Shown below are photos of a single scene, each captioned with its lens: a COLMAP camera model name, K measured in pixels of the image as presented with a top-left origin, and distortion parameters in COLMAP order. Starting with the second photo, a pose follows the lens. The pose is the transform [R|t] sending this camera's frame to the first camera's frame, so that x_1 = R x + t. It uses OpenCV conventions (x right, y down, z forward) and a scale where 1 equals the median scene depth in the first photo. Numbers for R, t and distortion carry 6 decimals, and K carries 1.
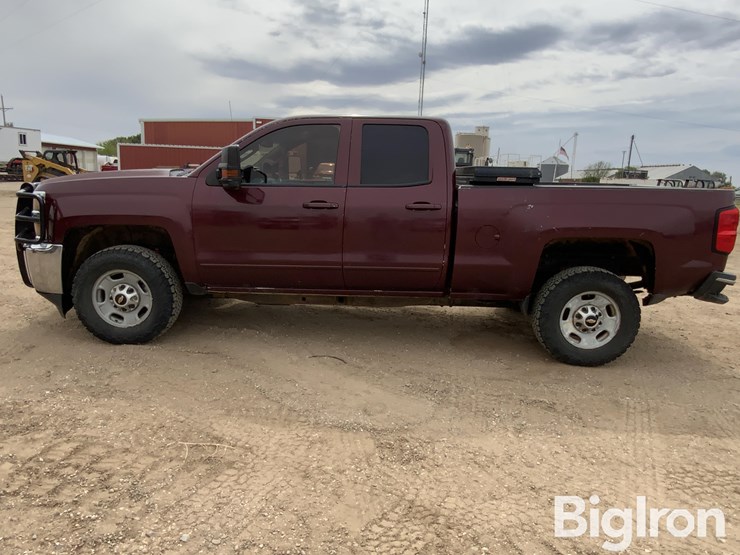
lens RADIAL K [[597.8, 0, 370.0], [0, 597.8, 277.5], [0, 0, 1]] dist [0.103236, -0.166457]
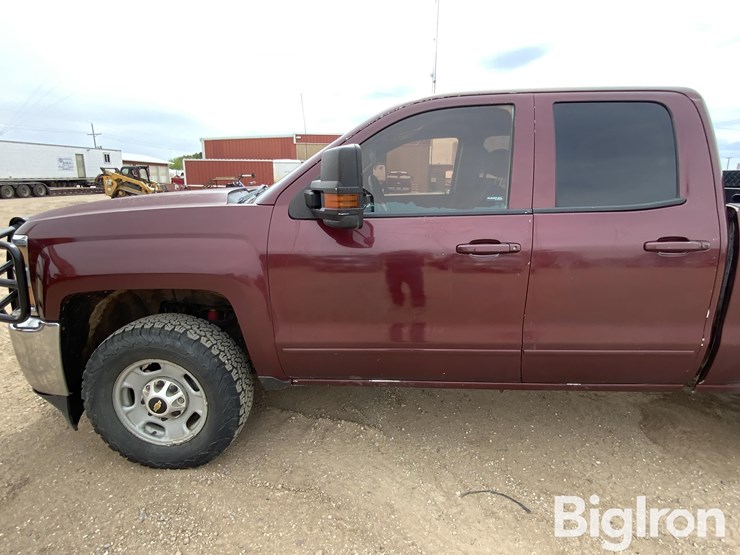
lens RADIAL K [[473.6, 0, 368.3], [0, 473.6, 280.9], [0, 0, 1]] dist [0.008465, 0.000561]
pose [[0.999104, -0.023009, -0.035509, -0.172137], [0.024581, 0.998708, 0.044473, -0.106359], [0.034439, -0.045306, 0.998379, 0.517258]]
